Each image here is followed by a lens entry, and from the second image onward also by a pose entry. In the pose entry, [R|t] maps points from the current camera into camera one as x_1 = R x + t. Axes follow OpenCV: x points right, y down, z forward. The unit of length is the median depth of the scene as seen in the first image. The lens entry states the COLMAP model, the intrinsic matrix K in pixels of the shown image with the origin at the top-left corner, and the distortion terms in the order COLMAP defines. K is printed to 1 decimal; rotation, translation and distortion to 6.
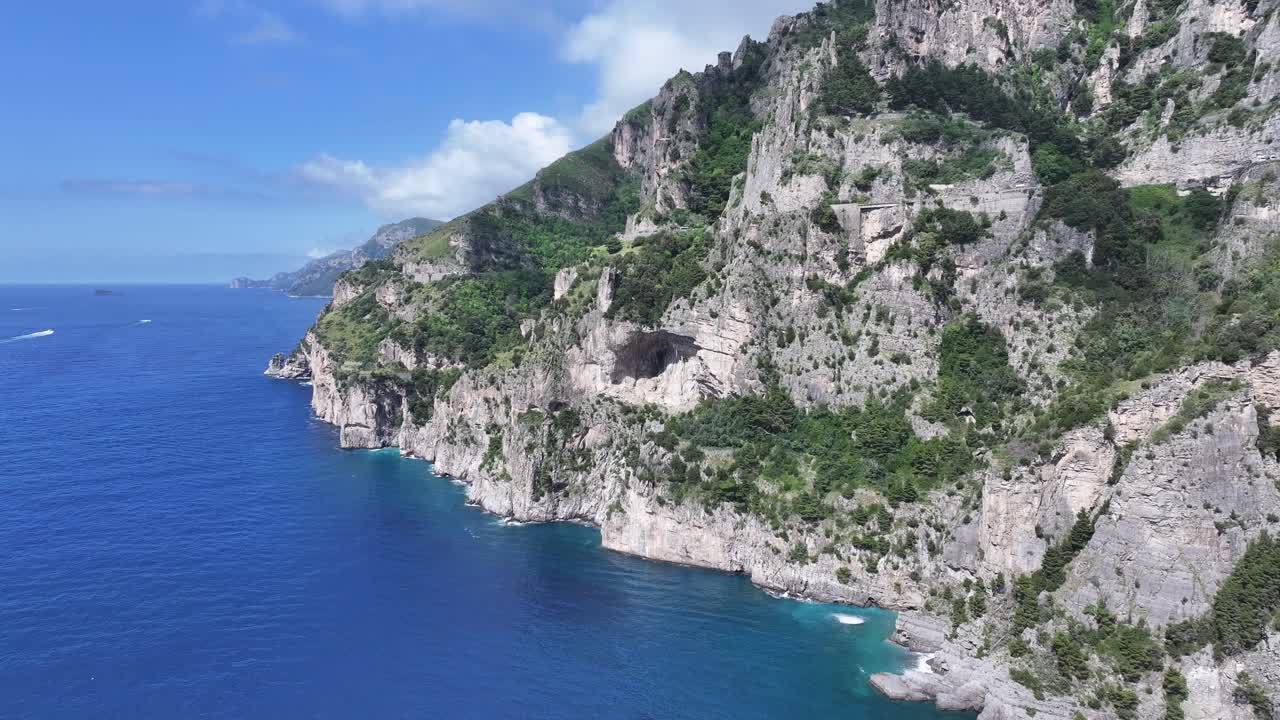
lens RADIAL K [[774.6, 0, 640.0], [0, 774.6, 360.0], [0, 0, 1]] dist [0.000499, 0.000347]
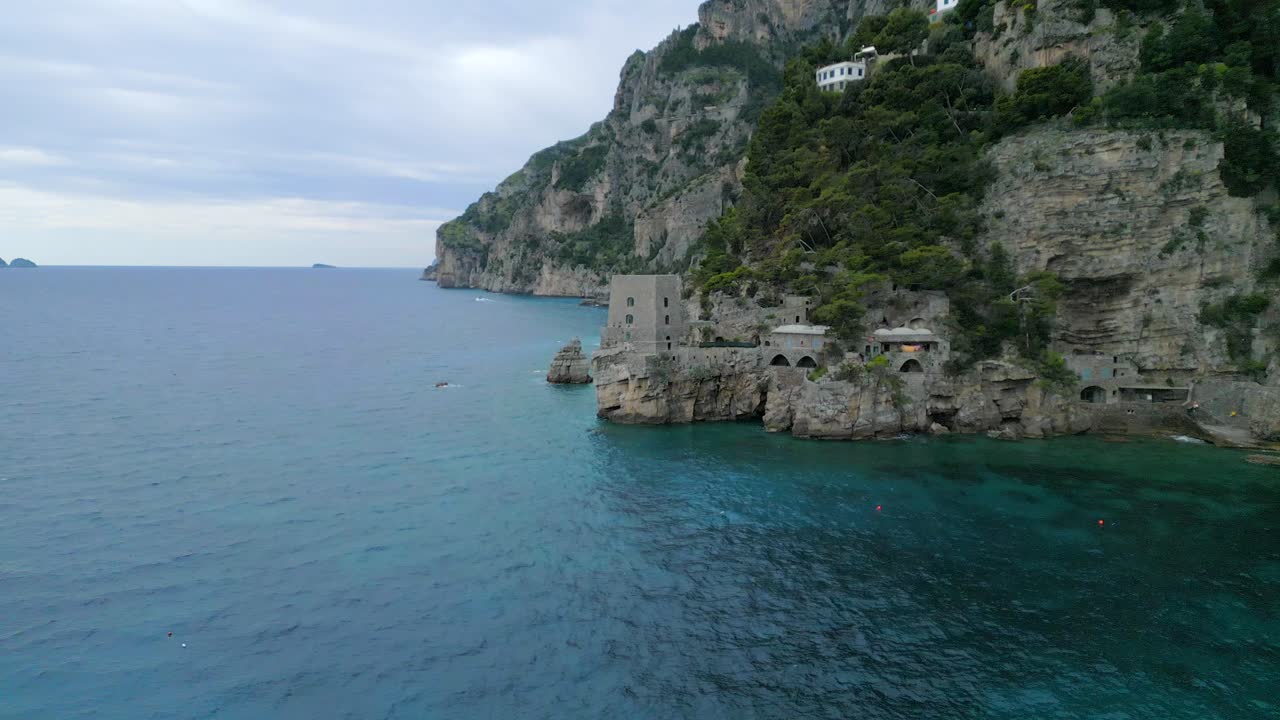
lens RADIAL K [[774.6, 0, 640.0], [0, 774.6, 360.0], [0, 0, 1]] dist [0.000499, 0.000347]
pose [[0.976780, 0.035527, -0.211280, 0.630525], [-0.029549, 0.999070, 0.031385, 0.327963], [0.212198, -0.024413, 0.976922, -0.872530]]
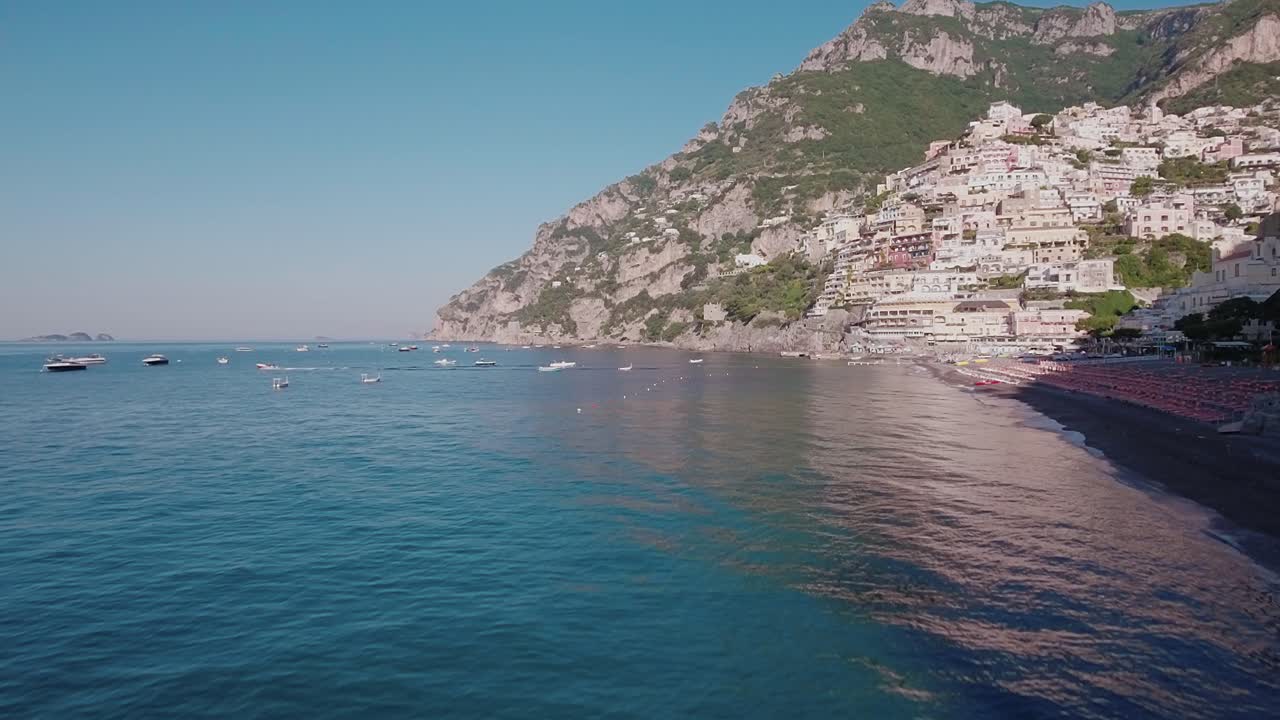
lens RADIAL K [[774.6, 0, 640.0], [0, 774.6, 360.0], [0, 0, 1]] dist [0.000499, 0.000347]
pose [[0.988339, 0.008831, -0.152011, 1.356761], [-0.019174, 0.997588, -0.066710, 0.590157], [0.151055, 0.068847, 0.986125, -2.953162]]
